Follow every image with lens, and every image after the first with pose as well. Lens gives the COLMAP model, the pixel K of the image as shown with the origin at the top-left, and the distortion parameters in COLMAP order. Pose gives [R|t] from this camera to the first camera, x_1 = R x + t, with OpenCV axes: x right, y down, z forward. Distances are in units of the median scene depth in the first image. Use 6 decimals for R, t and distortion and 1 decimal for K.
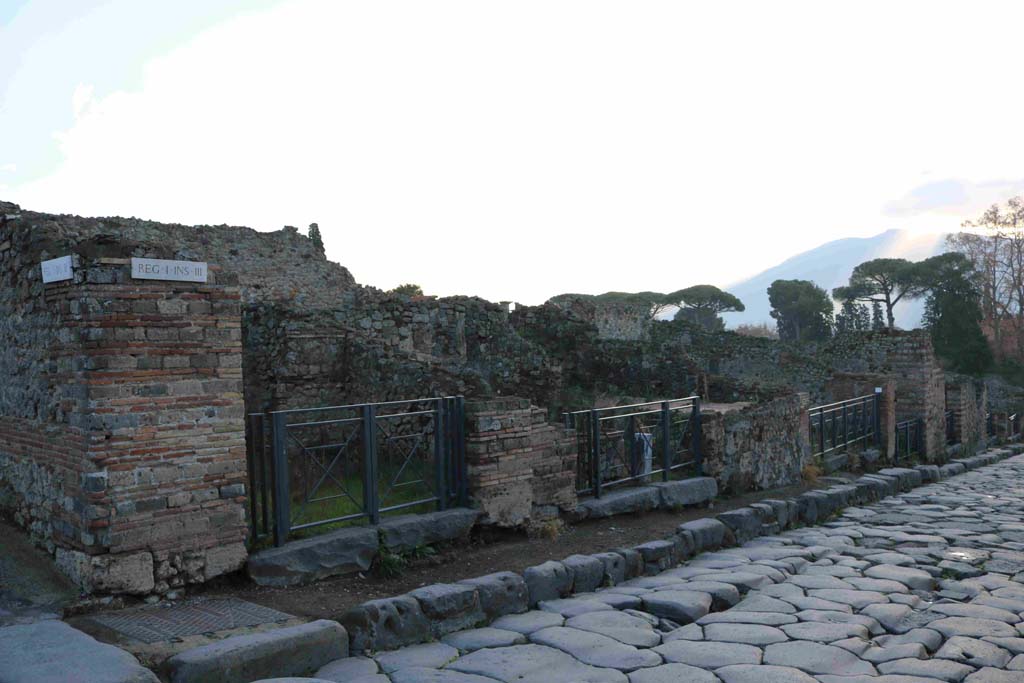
lens RADIAL K [[849.3, 0, 504.9], [0, 849.3, 341.6], [0, 0, 1]] dist [-0.122998, 0.059029]
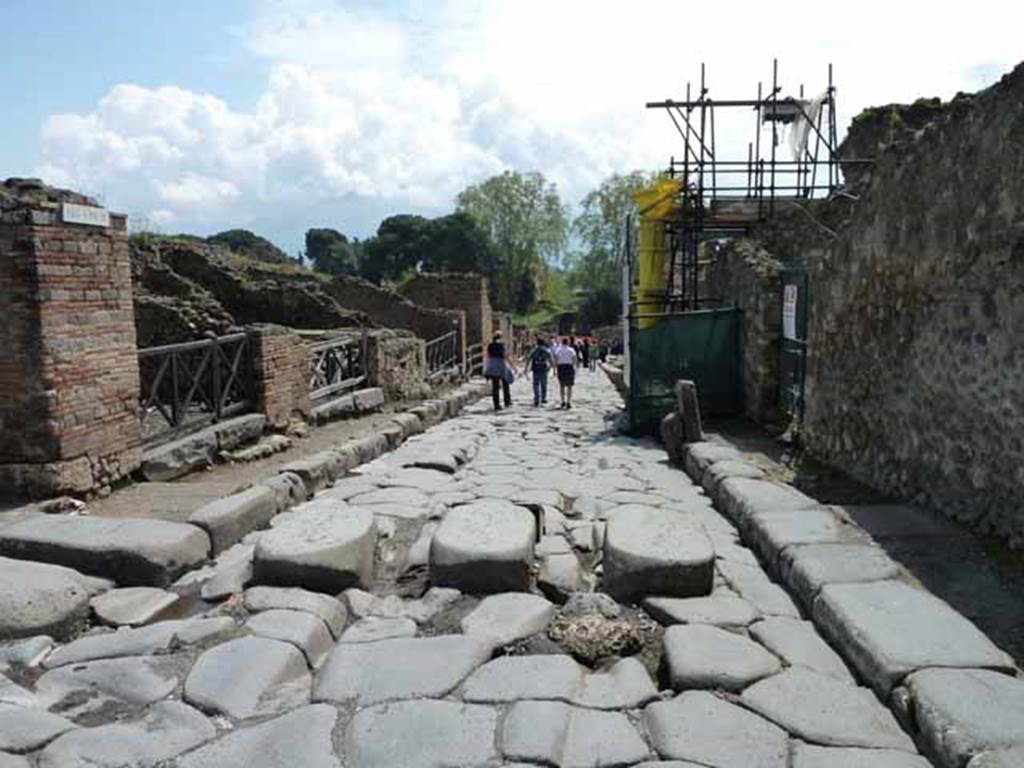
lens RADIAL K [[767.6, 0, 512.0], [0, 767.6, 392.4], [0, 0, 1]] dist [-0.040863, 0.008918]
pose [[0.834906, -0.059508, 0.547167, -0.479401], [-0.018776, 0.990480, 0.136370, 0.003148], [-0.550073, -0.124130, 0.825840, -0.207395]]
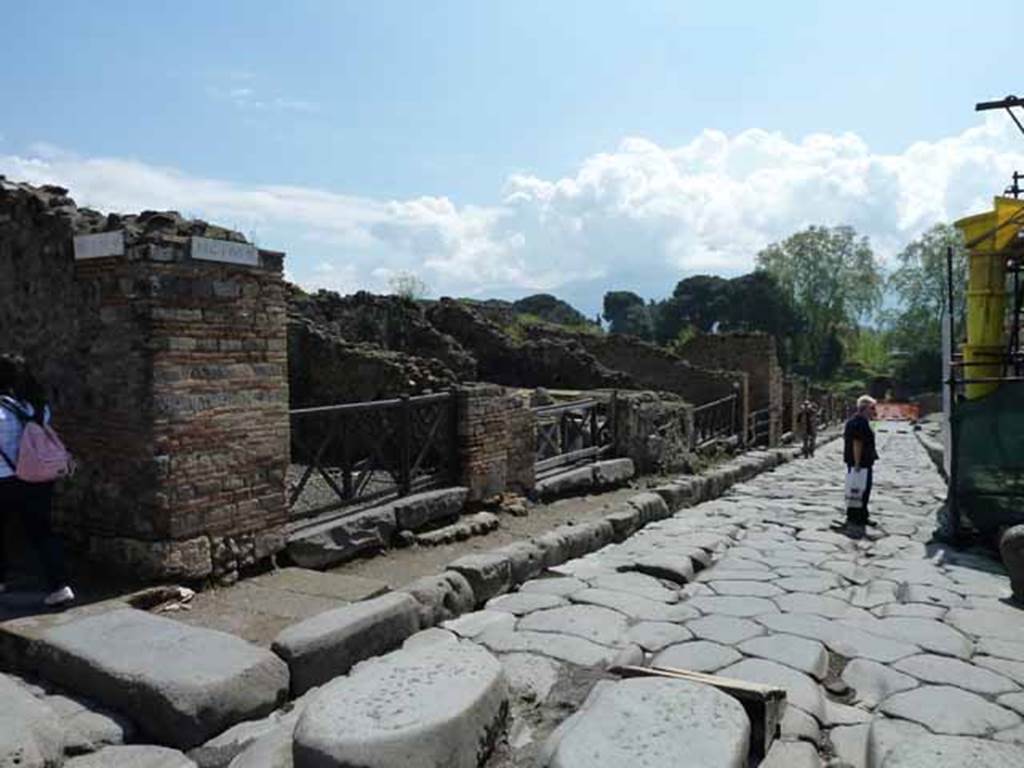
lens RADIAL K [[767.6, 0, 513.5], [0, 767.6, 380.5], [0, 0, 1]] dist [-0.040863, 0.008918]
pose [[0.979524, 0.007534, 0.201187, -0.239301], [-0.017675, 0.998659, 0.048654, 0.015939], [-0.200551, -0.051214, 0.978344, 0.038628]]
